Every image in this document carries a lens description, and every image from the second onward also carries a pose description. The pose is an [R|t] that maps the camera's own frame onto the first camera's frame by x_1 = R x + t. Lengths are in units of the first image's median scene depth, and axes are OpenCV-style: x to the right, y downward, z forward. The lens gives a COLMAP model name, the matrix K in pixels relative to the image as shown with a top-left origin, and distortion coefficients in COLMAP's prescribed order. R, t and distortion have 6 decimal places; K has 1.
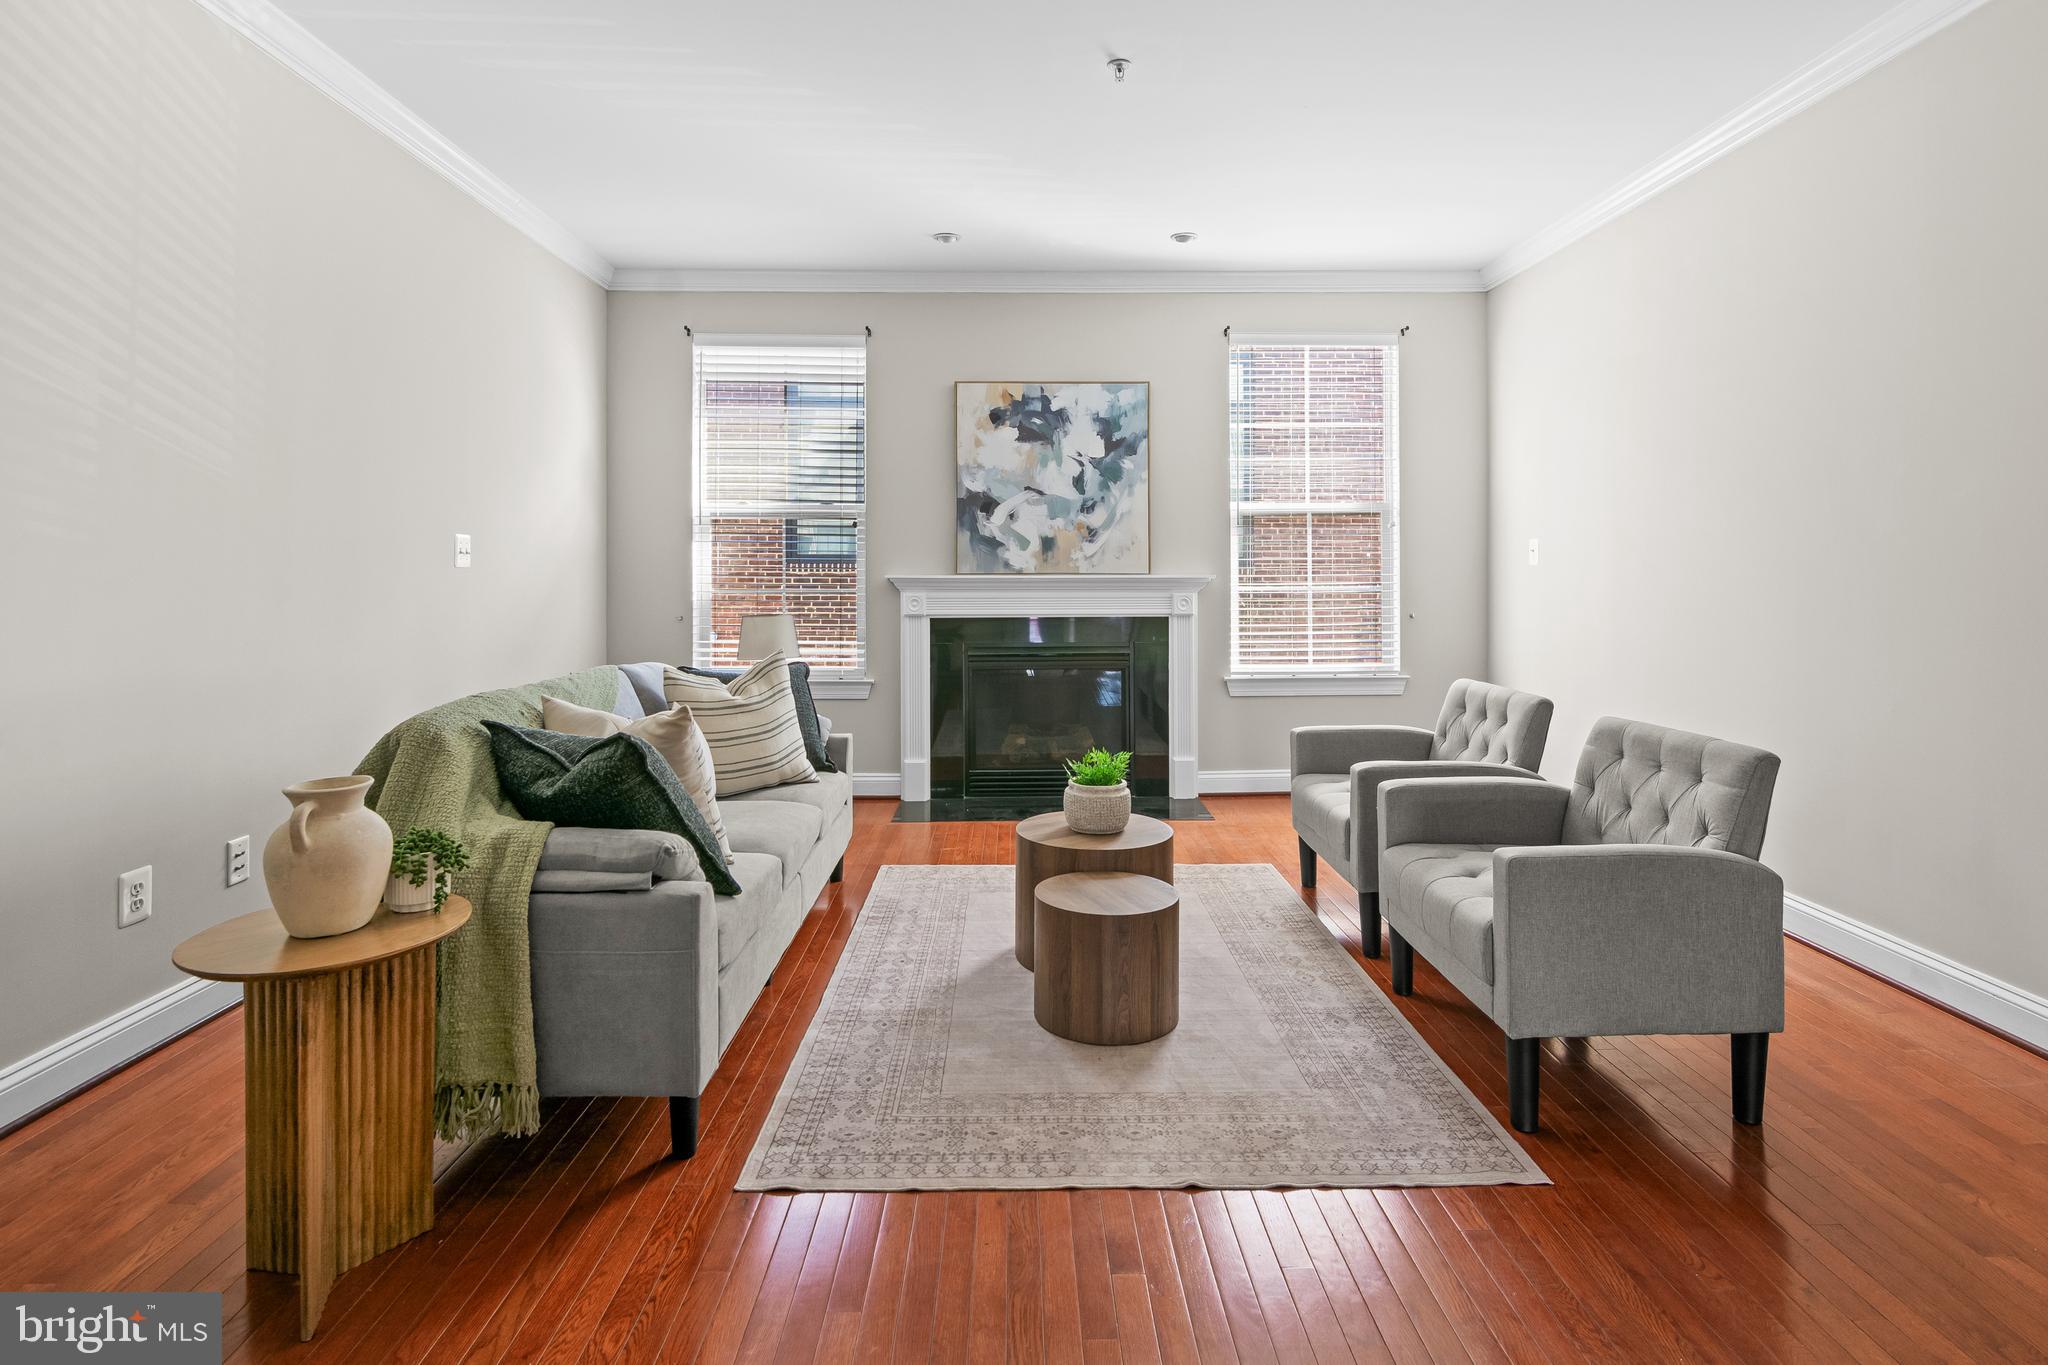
lens RADIAL K [[1018.5, 0, 1023.7], [0, 1018.5, 610.0], [0, 0, 1]] dist [-0.006800, -0.002272]
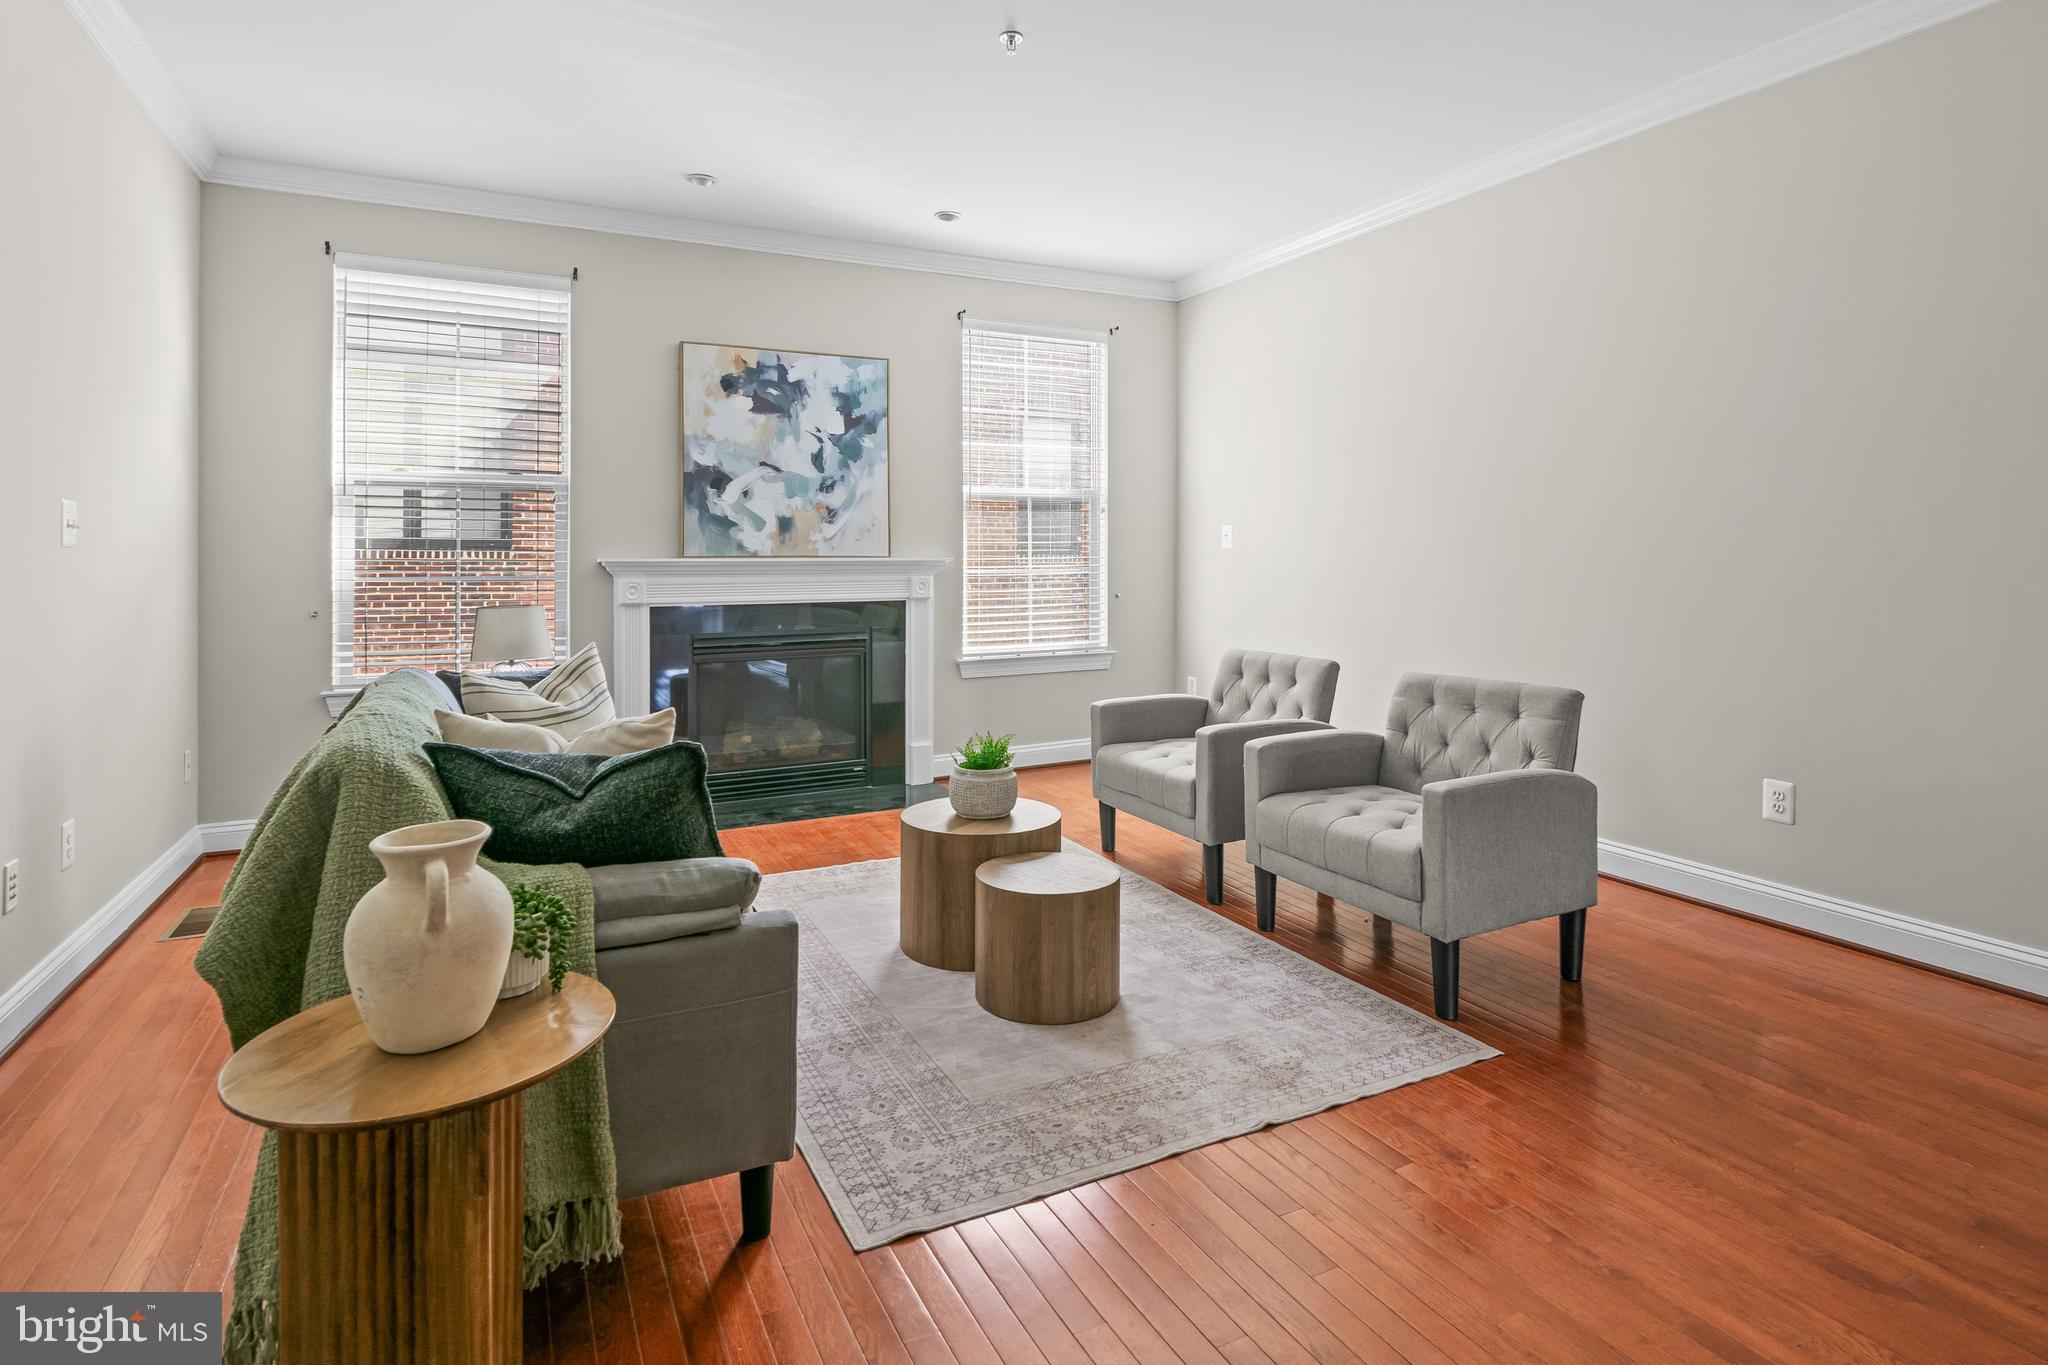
lens RADIAL K [[1035.8, 0, 1039.7], [0, 1035.8, 605.5], [0, 0, 1]] dist [-0.010664, -0.002755]
pose [[0.902752, -0.021372, 0.429630, -0.176316], [0.018092, 0.999768, 0.011718, 0.002330], [-0.429781, -0.002805, 0.902929, 0.045222]]
